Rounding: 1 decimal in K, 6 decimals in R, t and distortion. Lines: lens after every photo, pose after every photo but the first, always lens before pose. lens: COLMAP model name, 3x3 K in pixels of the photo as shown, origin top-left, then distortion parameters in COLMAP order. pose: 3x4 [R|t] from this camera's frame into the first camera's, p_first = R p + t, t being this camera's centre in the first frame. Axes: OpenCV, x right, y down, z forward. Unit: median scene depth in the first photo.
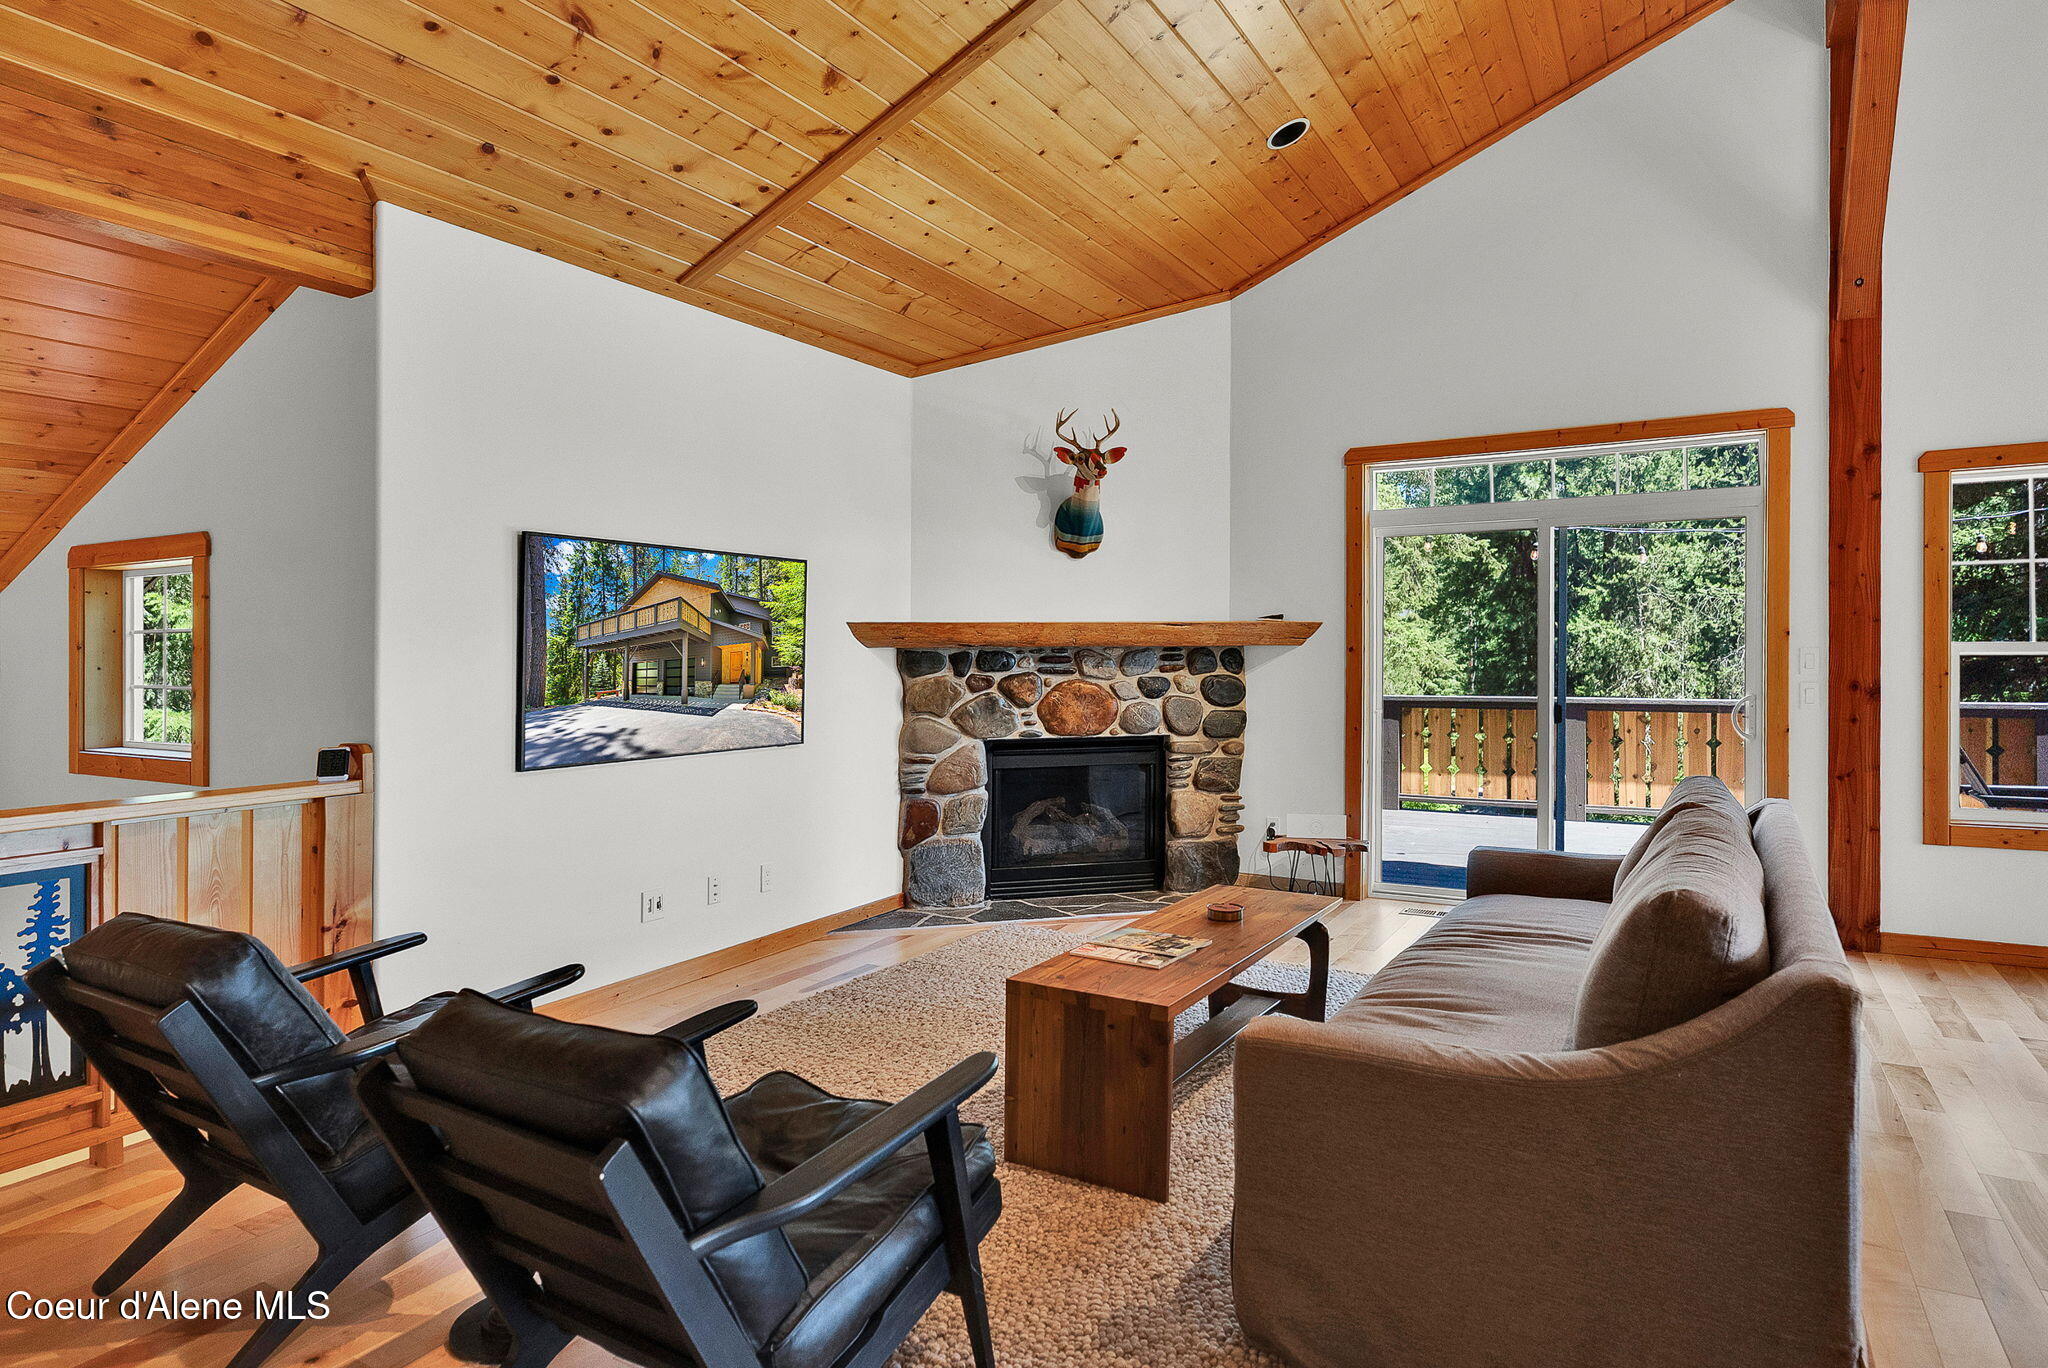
lens RADIAL K [[1158.0, 0, 1014.9], [0, 1158.0, 639.3], [0, 0, 1]] dist [0.000290, 0.000031]
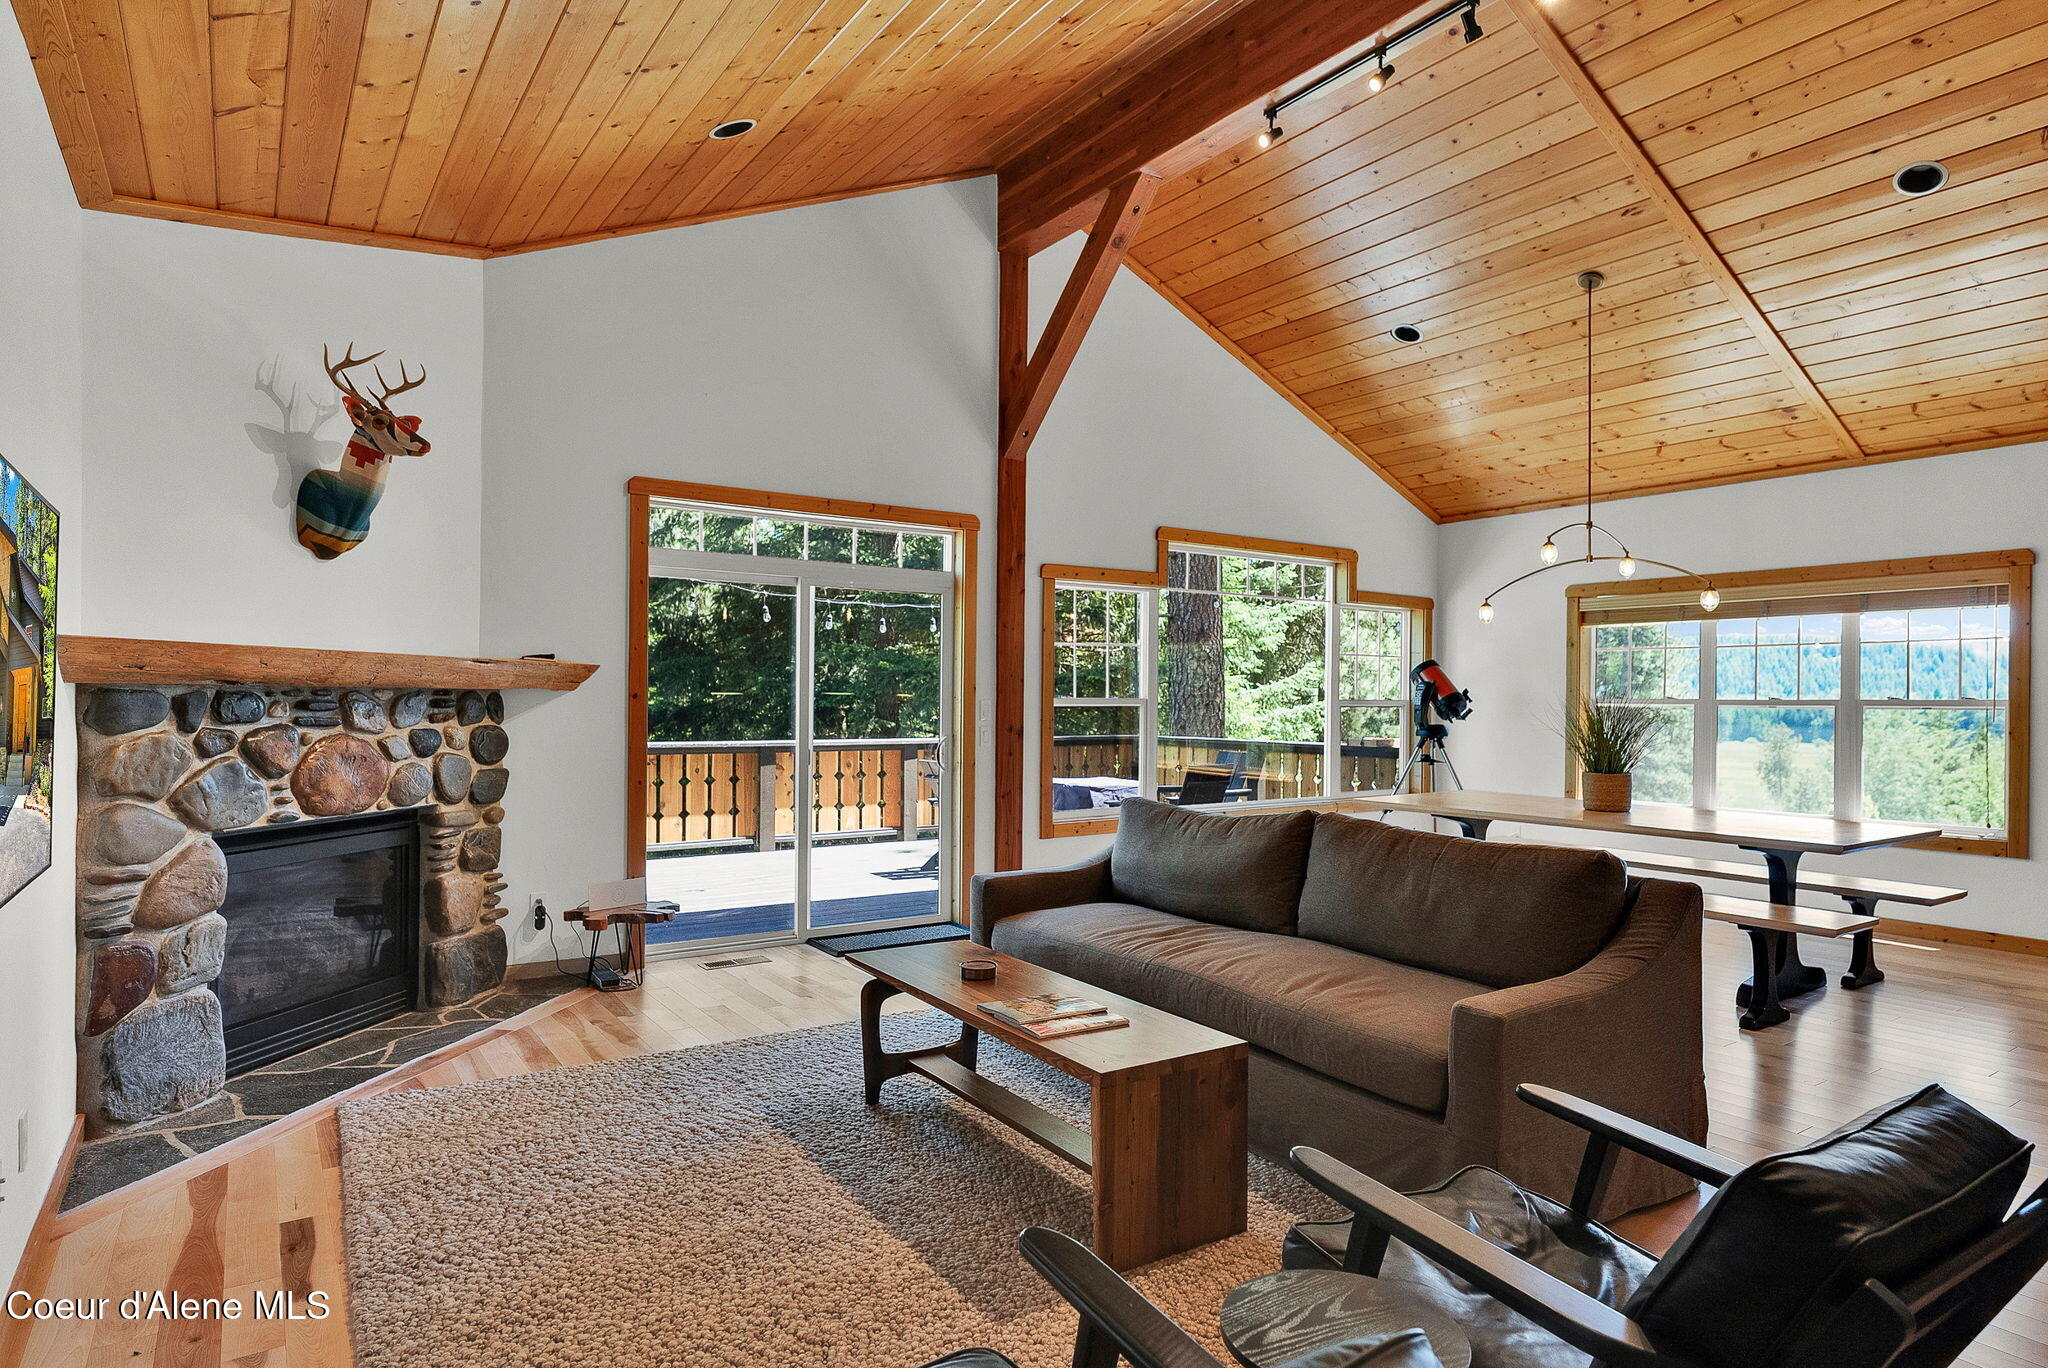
lens RADIAL K [[1146.9, 0, 1023.9], [0, 1146.9, 702.3], [0, 0, 1]] dist [0.000511, -0.001741]
pose [[0.421476, 0.007557, 0.906808, -0.402223], [-0.021415, 0.999769, 0.001622, 0.005677], [-0.906587, -0.020103, 0.421541, 0.338769]]
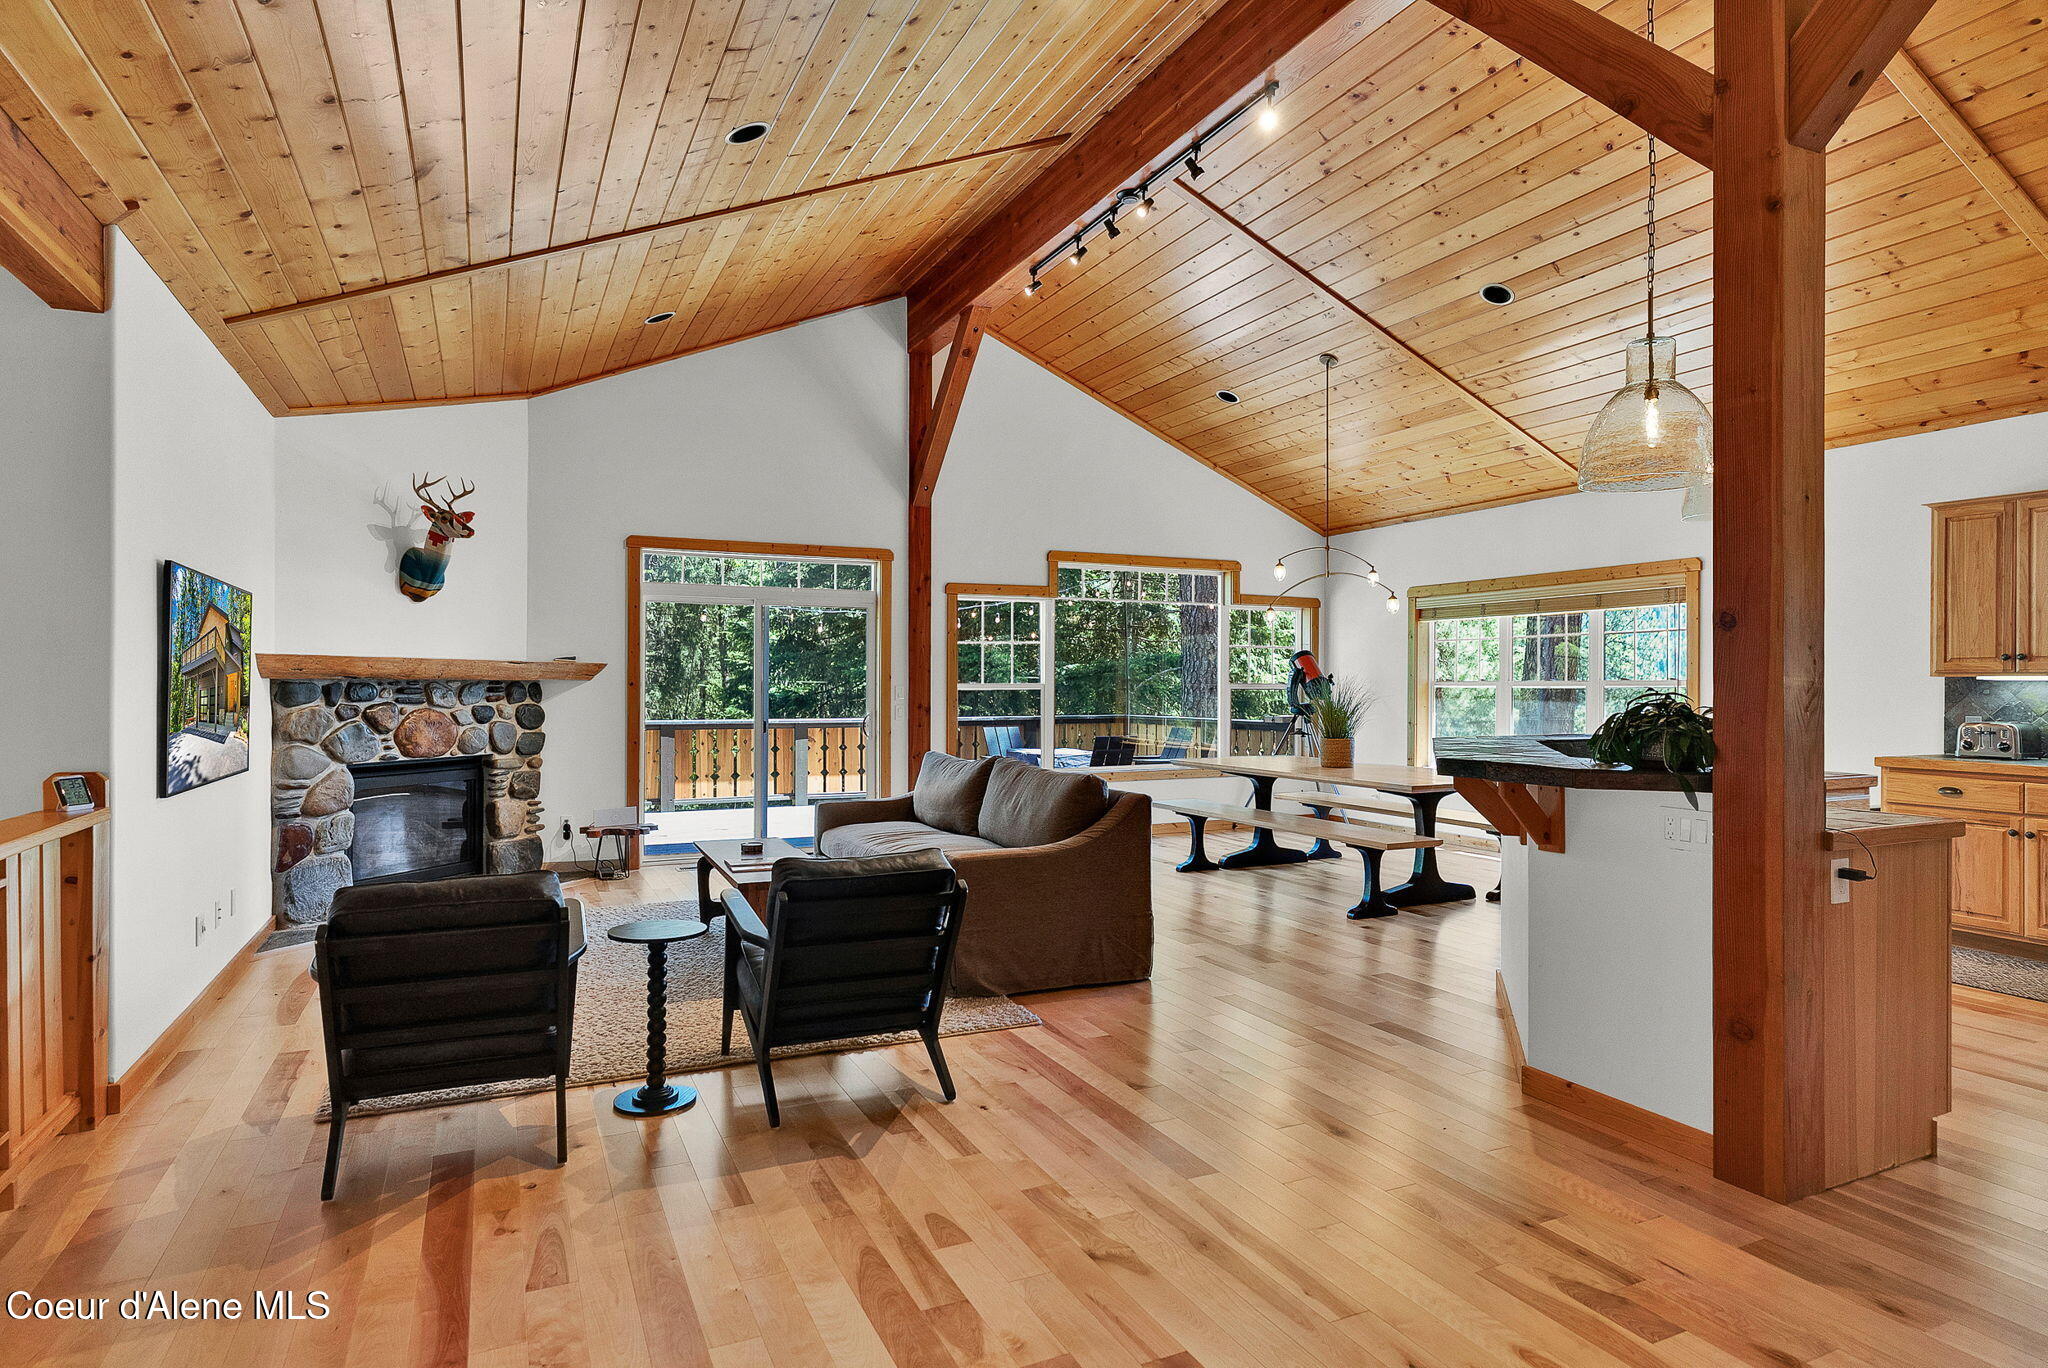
lens RADIAL K [[1139.8, 0, 1024.0], [0, 1139.8, 684.0], [0, 0, 1]] dist [-0.000364, -0.000223]
pose [[0.561337, 0.008466, 0.827544, -0.551147], [-0.014877, 0.999889, -0.000138, 0.001962], [-0.827453, -0.012234, 0.561401, -0.122839]]
